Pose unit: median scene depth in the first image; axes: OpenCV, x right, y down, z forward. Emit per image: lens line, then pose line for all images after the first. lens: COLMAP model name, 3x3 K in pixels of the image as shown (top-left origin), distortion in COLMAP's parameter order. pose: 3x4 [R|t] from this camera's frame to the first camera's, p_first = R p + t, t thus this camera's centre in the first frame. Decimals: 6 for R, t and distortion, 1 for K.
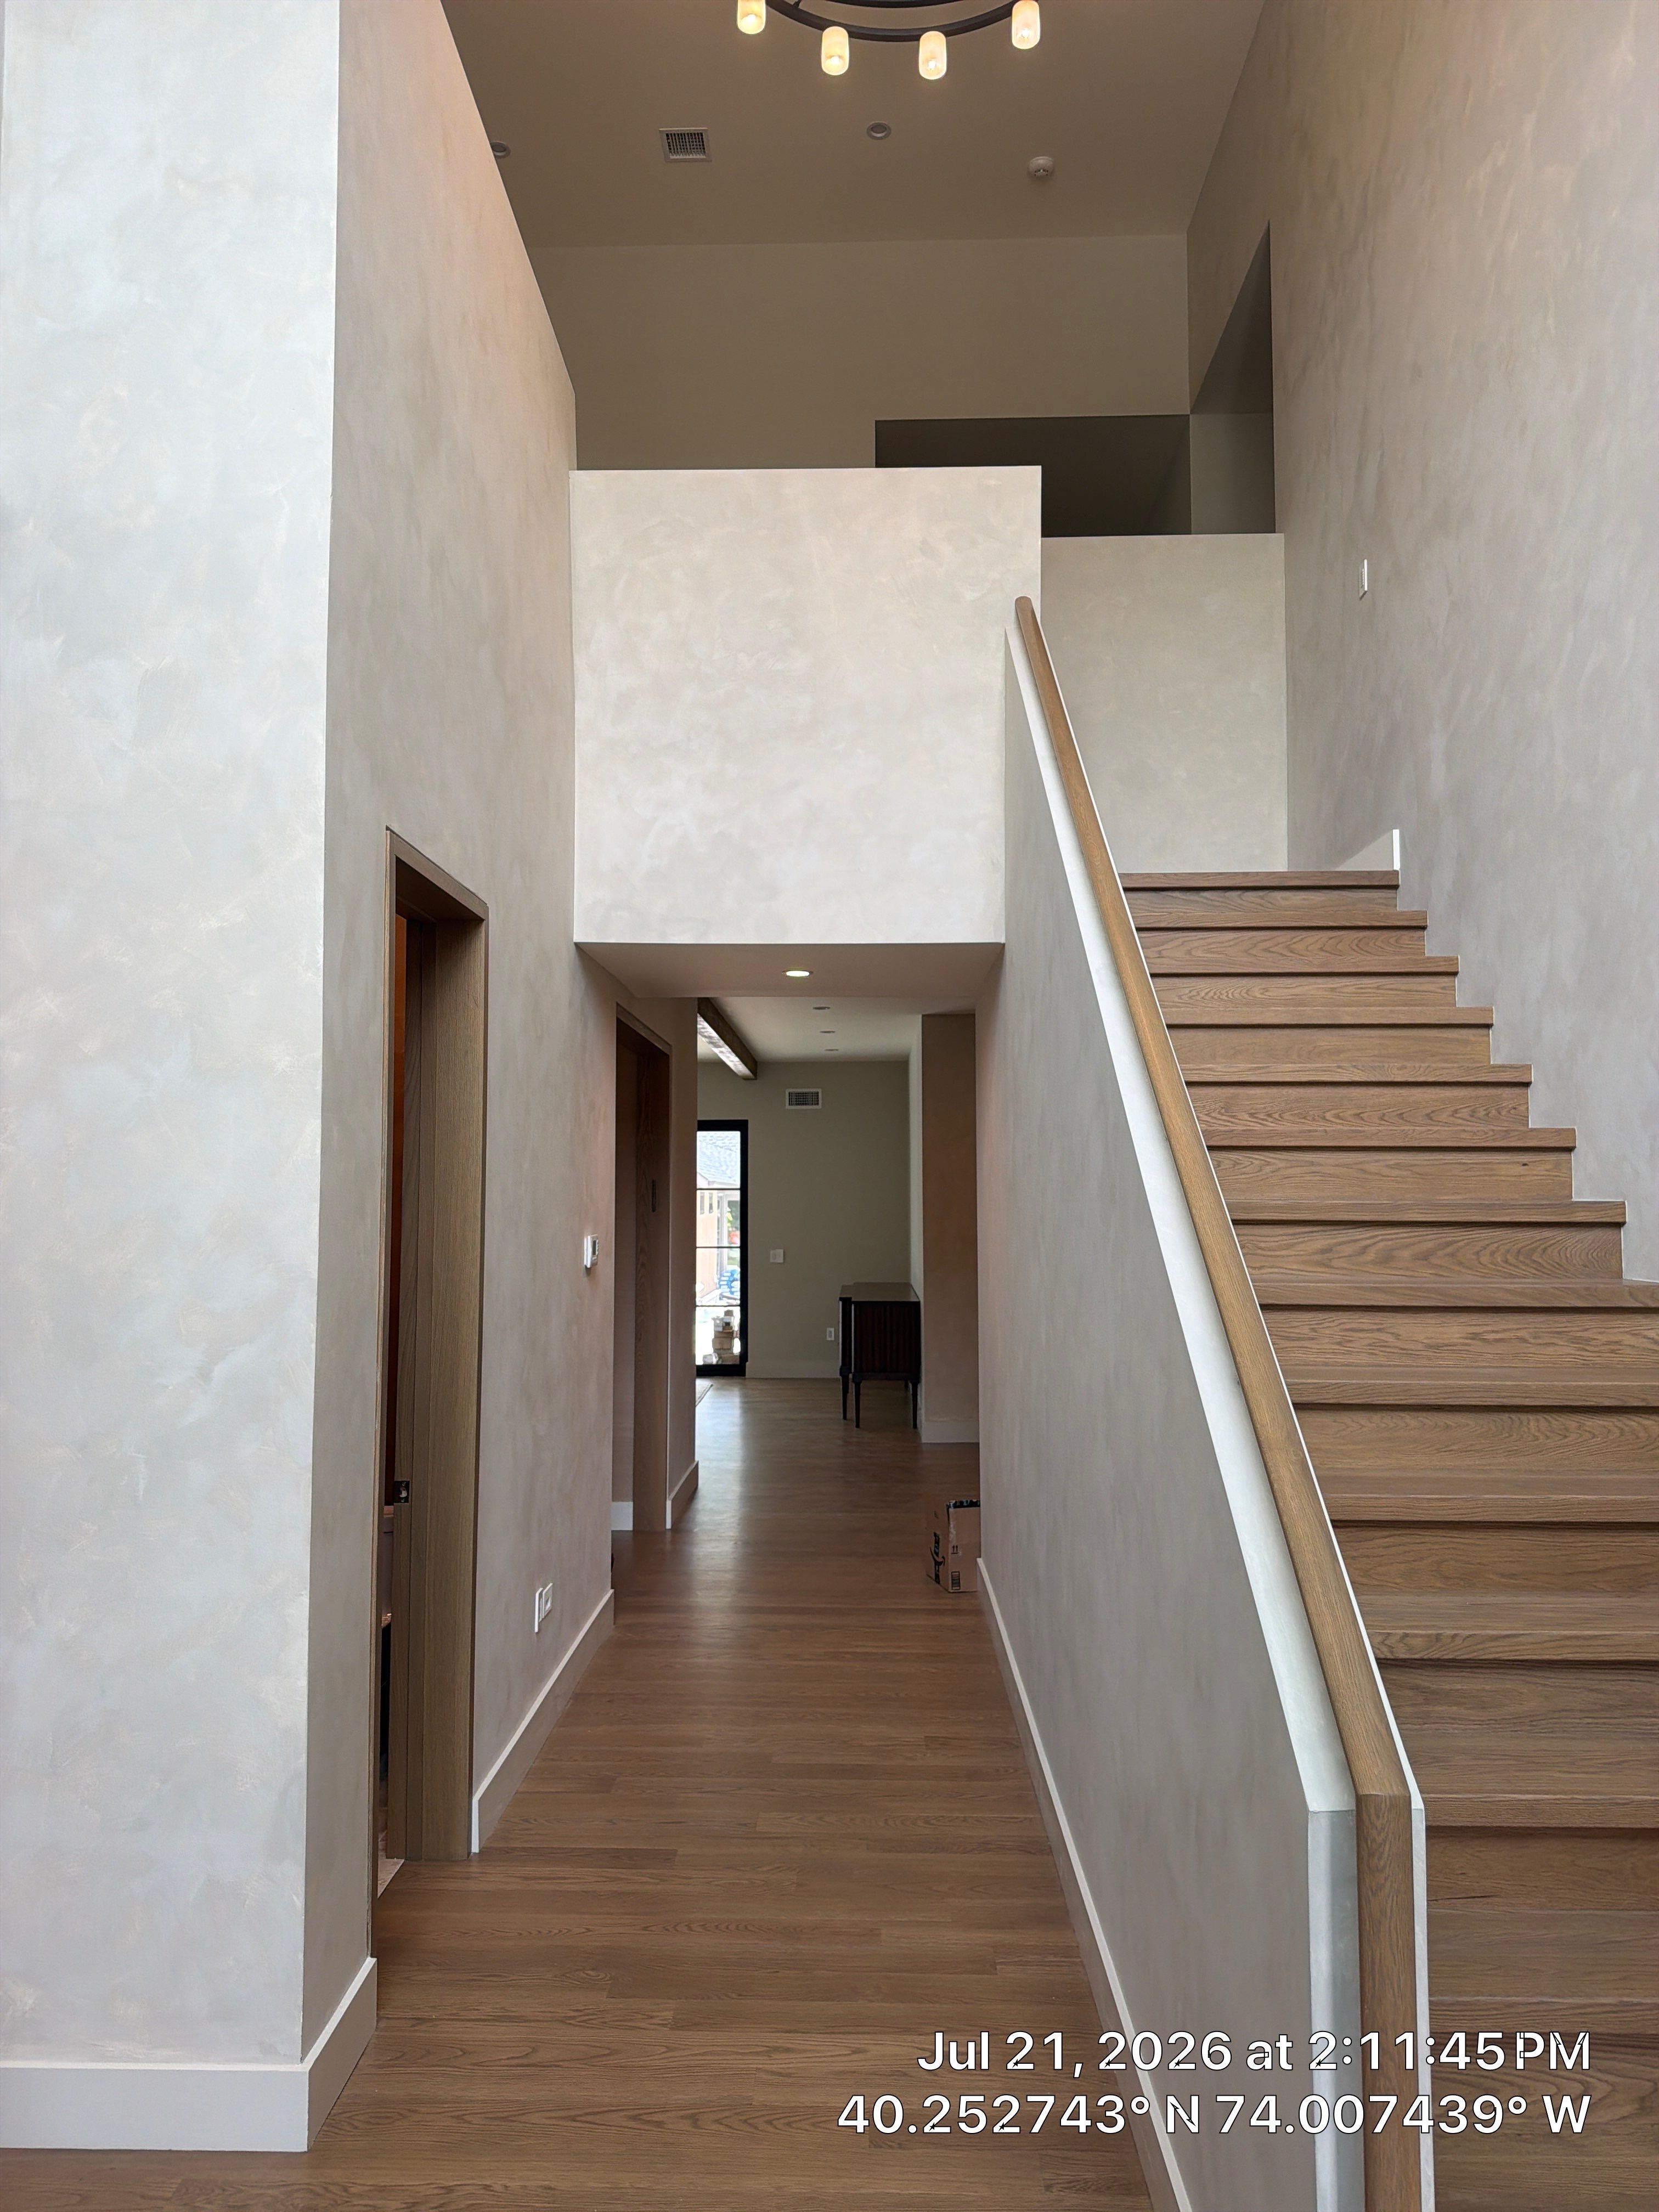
lens RADIAL K [[1556.4, 0, 825.8], [0, 1556.4, 1102.6], [0, 0, 1]] dist [0.055745, -0.063936]
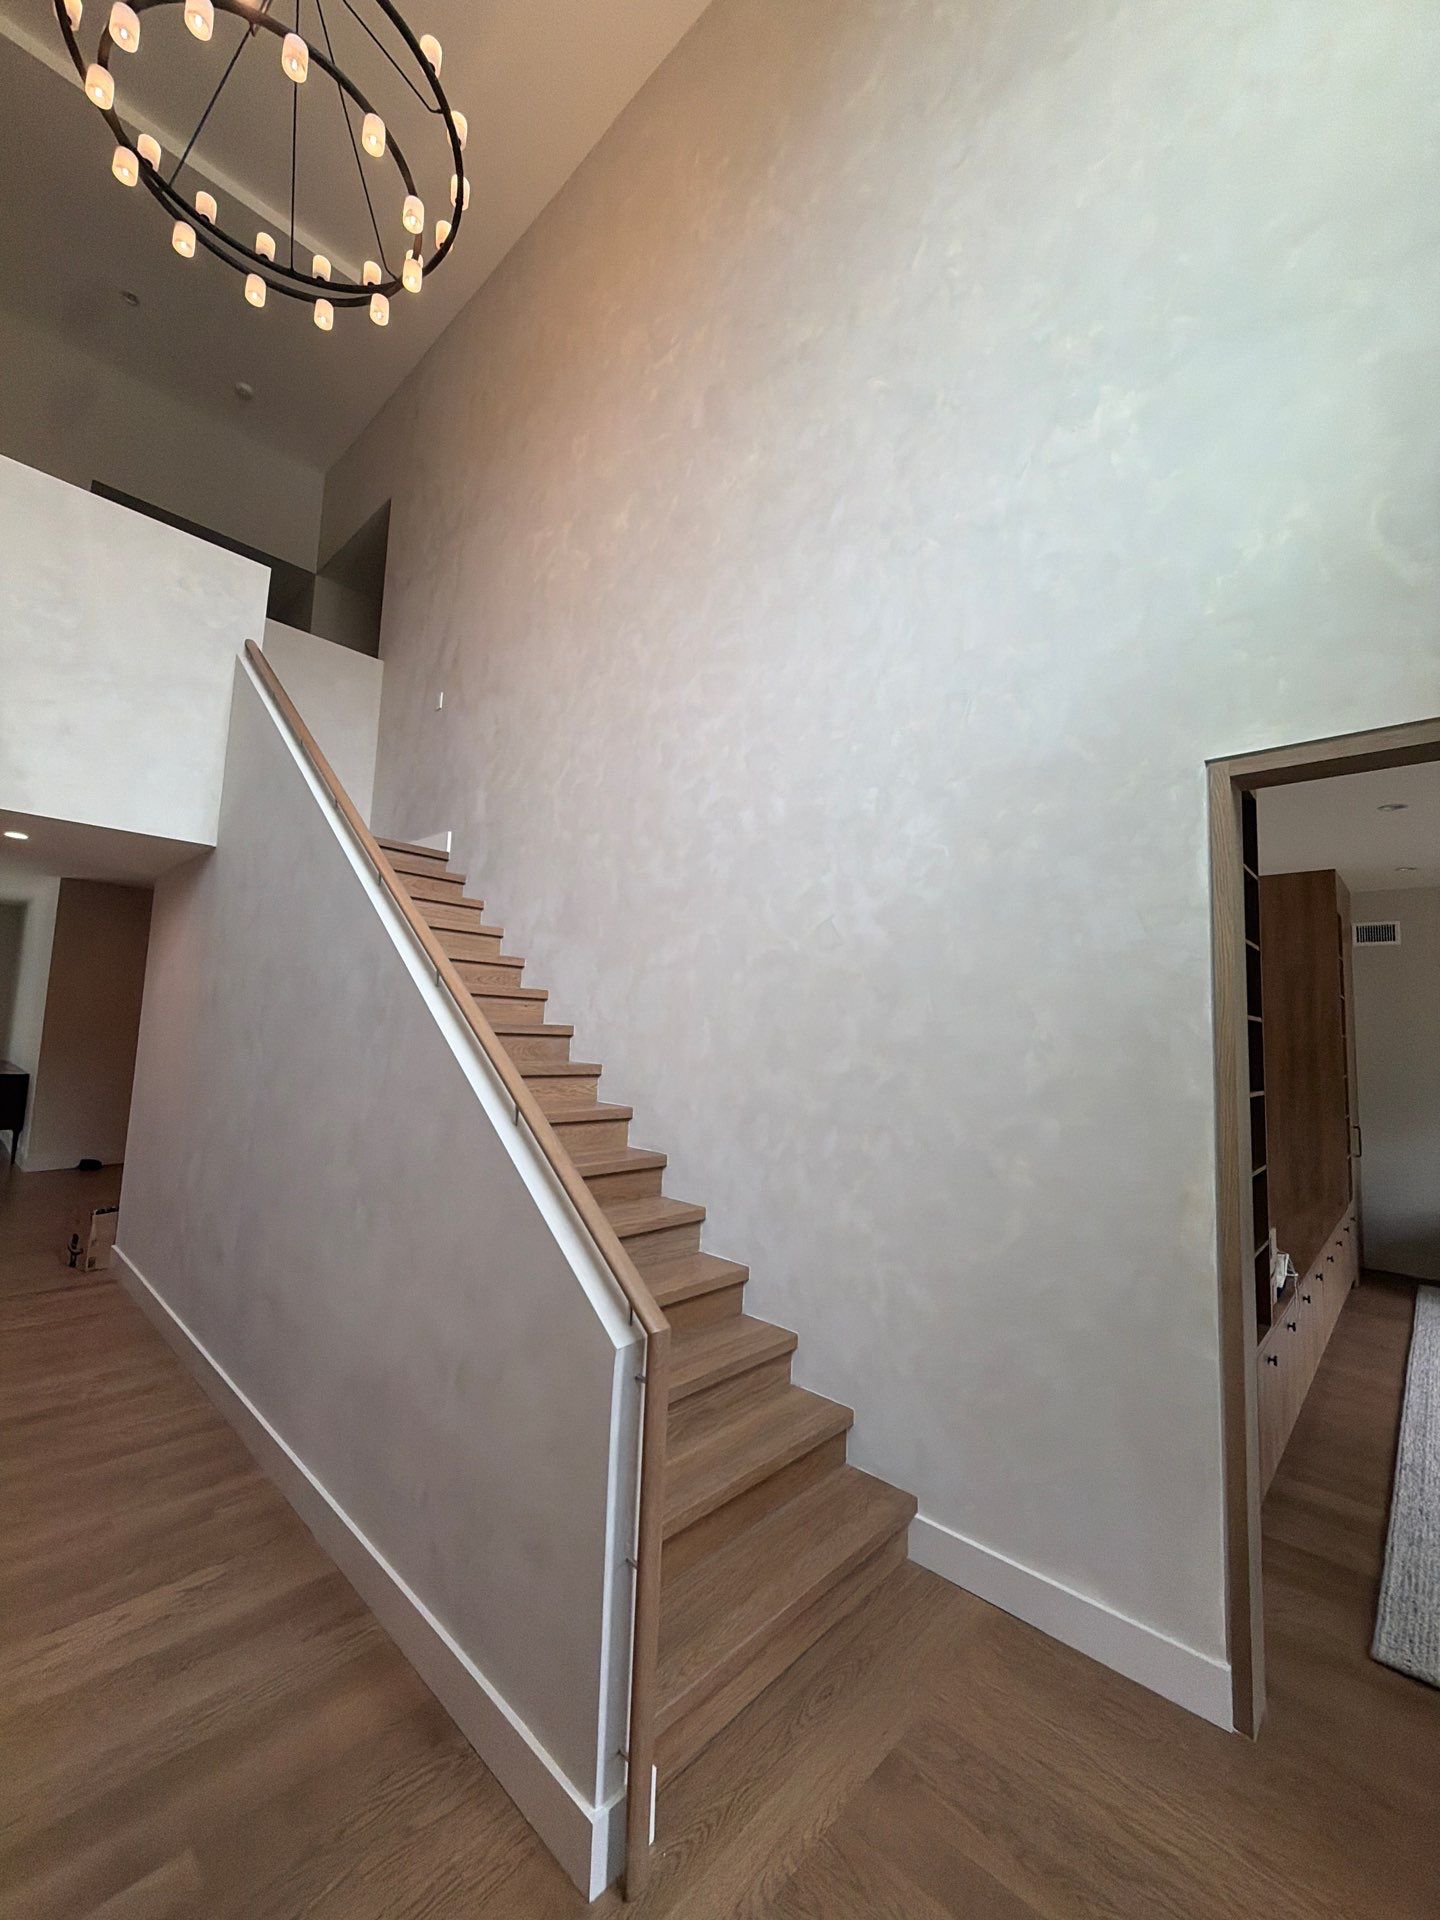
lens RADIAL K [[767.2, 0, 719.1], [0, 767.2, 955.6], [0, 0, 1]] dist [0.003086, -0.000267]
pose [[0.664717, 0.099279, 0.740469, -0.143004], [-0.087725, 0.994647, -0.054607, 0.006159], [-0.741927, -0.028660, 0.669868, 0.122960]]
